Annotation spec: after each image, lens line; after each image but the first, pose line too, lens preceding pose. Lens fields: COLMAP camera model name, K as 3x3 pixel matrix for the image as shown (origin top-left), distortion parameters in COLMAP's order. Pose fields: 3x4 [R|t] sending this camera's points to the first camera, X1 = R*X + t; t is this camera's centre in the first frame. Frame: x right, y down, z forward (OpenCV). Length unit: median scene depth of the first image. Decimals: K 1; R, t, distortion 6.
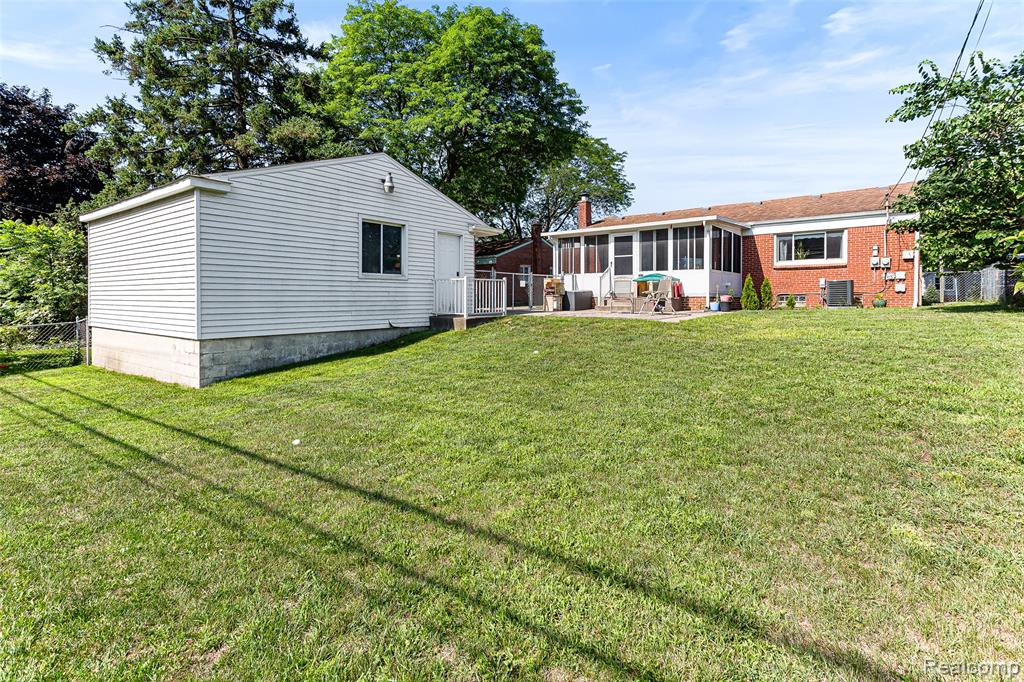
lens RADIAL K [[475.1, 0, 516.7], [0, 475.1, 297.7], [0, 0, 1]] dist [0.001140, 0.000369]
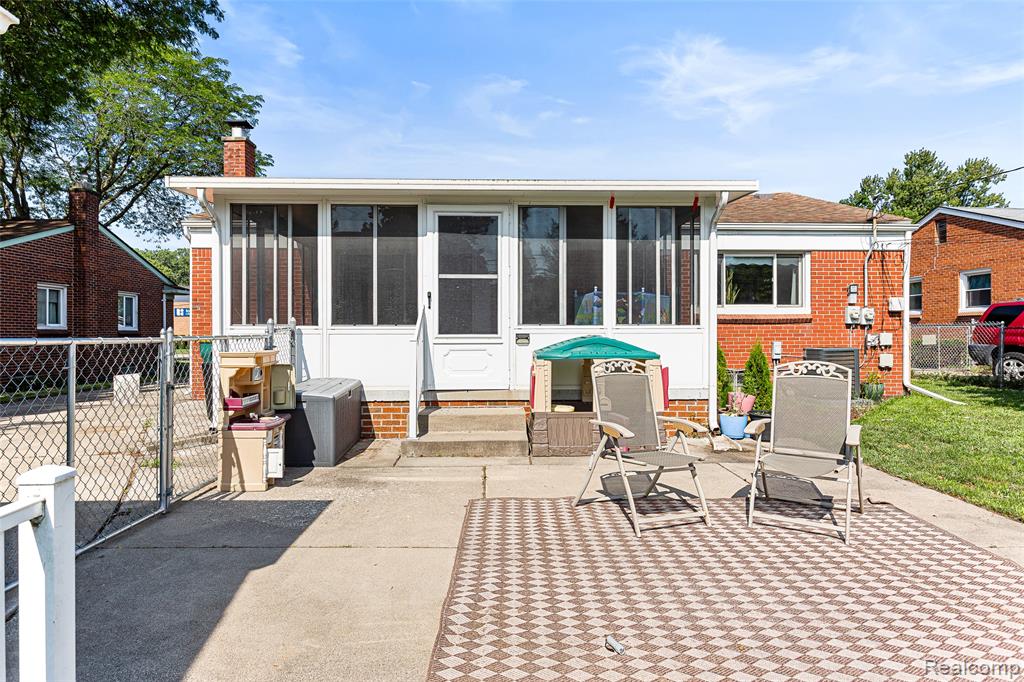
lens RADIAL K [[602.3, 0, 497.0], [0, 602.3, 330.6], [0, 0, 1]] dist [-0.003029, -0.000886]
pose [[0.774085, 0.004803, 0.633063, -0.025389], [-0.001043, 0.999980, -0.006312, -0.049294], [-0.633081, 0.004225, 0.774074, 0.688790]]
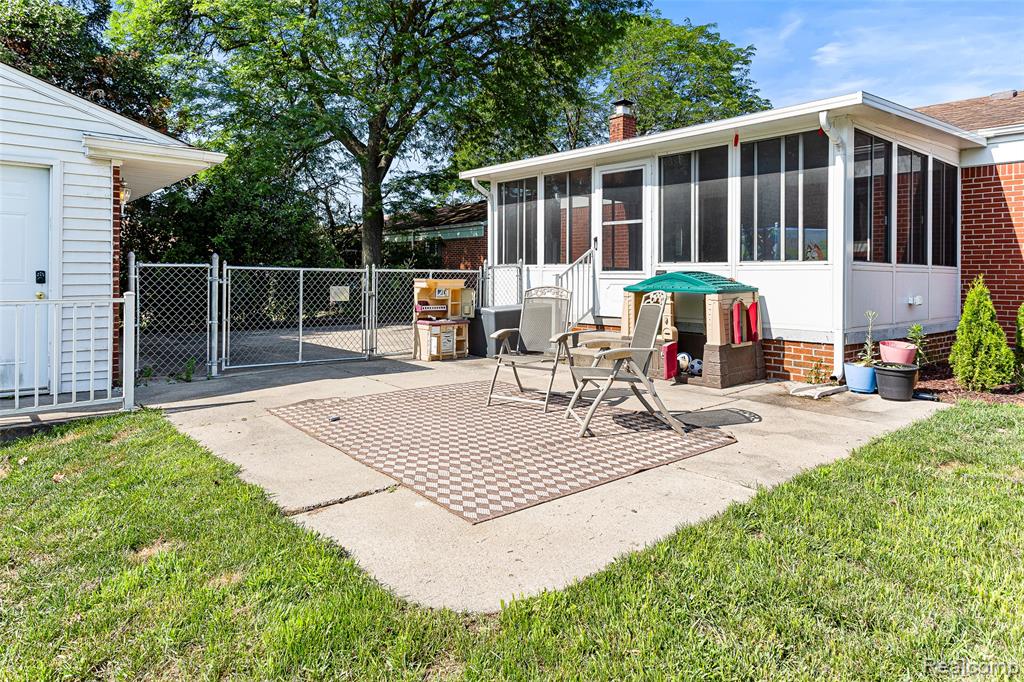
lens RADIAL K [[625.0, 0, 515.4], [0, 625.0, 266.5], [0, 0, 1]] dist [0.005127, -0.000132]
pose [[0.981649, 0.008149, -0.190524, 0.245676], [-0.011418, 0.999806, -0.016066, -0.043481], [0.190356, 0.017946, 0.981551, 0.492693]]
